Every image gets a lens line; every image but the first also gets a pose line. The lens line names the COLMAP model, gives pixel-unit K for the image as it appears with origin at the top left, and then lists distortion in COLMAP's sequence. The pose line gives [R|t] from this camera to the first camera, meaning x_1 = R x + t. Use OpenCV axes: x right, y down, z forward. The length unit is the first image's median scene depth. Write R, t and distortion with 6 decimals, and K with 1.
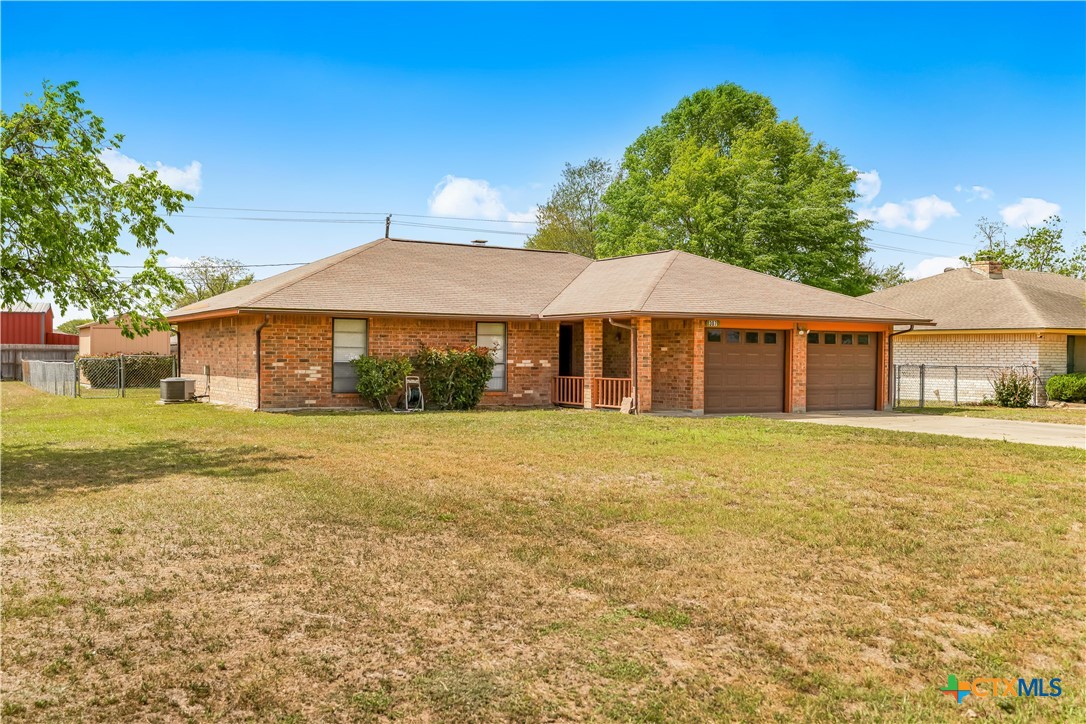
lens RADIAL K [[1055.1, 0, 543.0], [0, 1055.1, 362.0], [0, 0, 1]] dist [-0.015836, 0.025201]
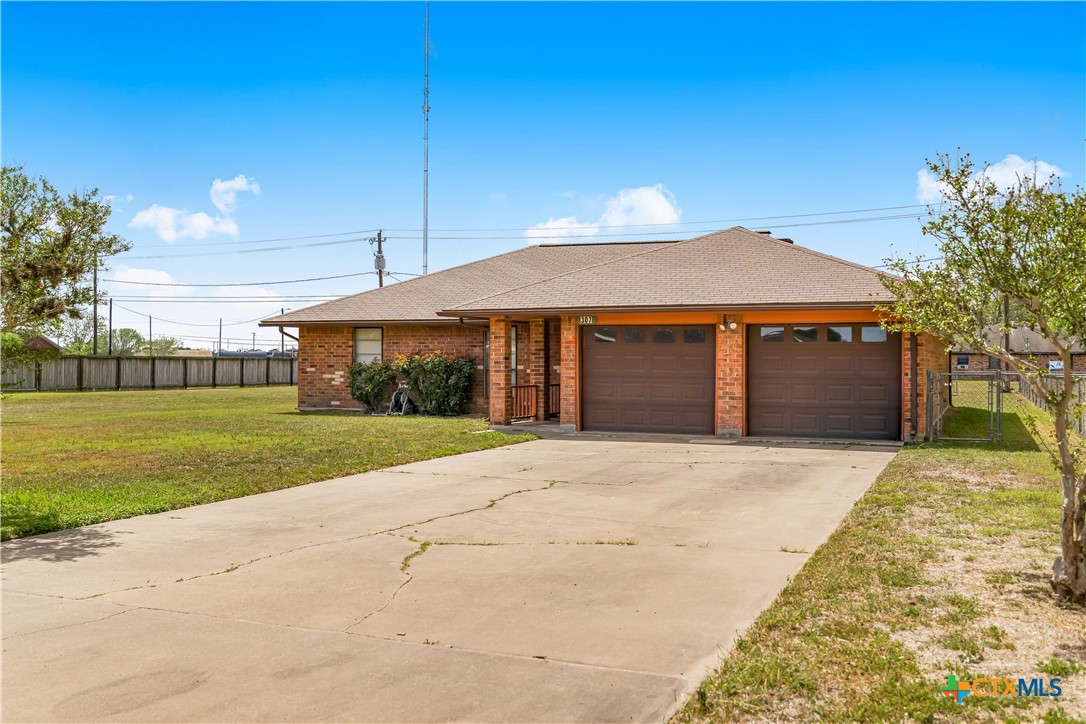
lens RADIAL K [[1055.1, 0, 543.0], [0, 1055.1, 362.0], [0, 0, 1]] dist [-0.015836, 0.025201]
pose [[0.609195, -0.005655, -0.793000, 0.792989], [-0.005320, 0.999923, -0.011218, 0.005483], [0.793003, 0.011053, 0.609118, 0.478152]]
